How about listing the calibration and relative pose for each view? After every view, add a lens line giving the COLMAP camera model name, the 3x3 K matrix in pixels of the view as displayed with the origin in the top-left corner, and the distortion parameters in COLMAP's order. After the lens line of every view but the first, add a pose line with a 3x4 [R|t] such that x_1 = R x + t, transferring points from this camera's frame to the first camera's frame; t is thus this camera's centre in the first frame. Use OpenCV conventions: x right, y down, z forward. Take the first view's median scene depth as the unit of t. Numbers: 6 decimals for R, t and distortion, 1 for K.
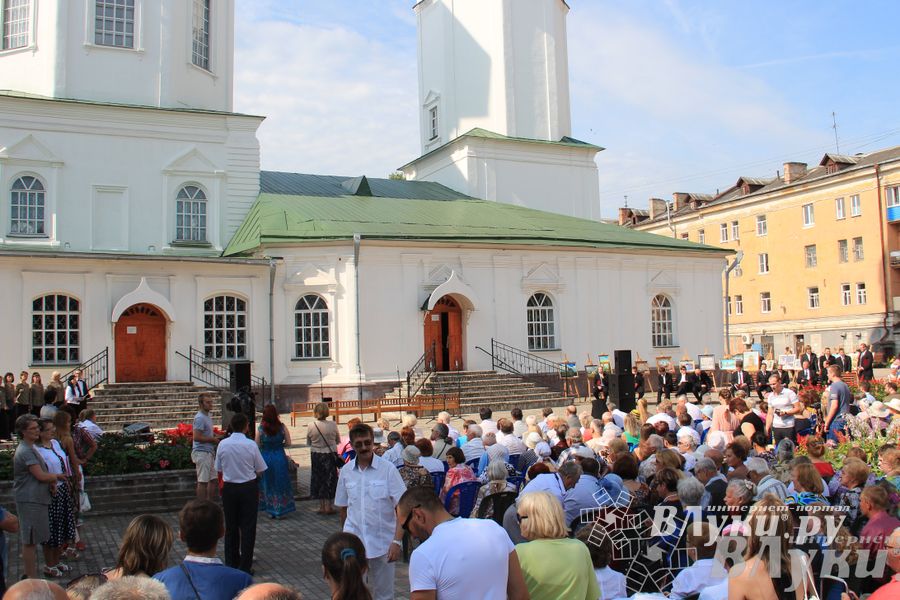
lens RADIAL K [[889.5, 0, 450.0], [0, 889.5, 300.0], [0, 0, 1]] dist [-0.154255, 0.104678]
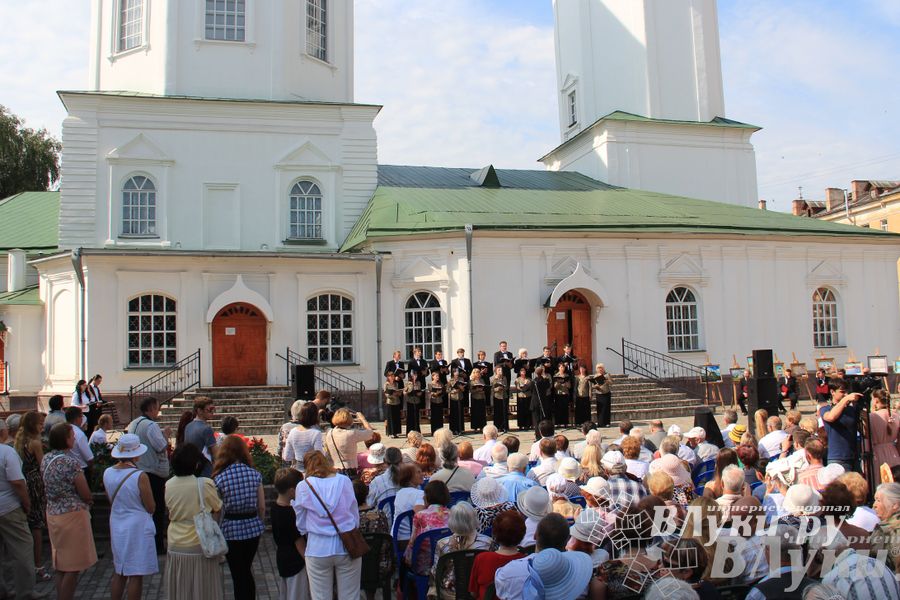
lens RADIAL K [[889.5, 0, 450.0], [0, 889.5, 300.0], [0, 0, 1]] dist [-0.154255, 0.104678]
pose [[0.980150, -0.013050, -0.197827, 0.049809], [0.011995, 0.999907, -0.006529, 0.008134], [0.197893, 0.004027, 0.980215, 0.091325]]
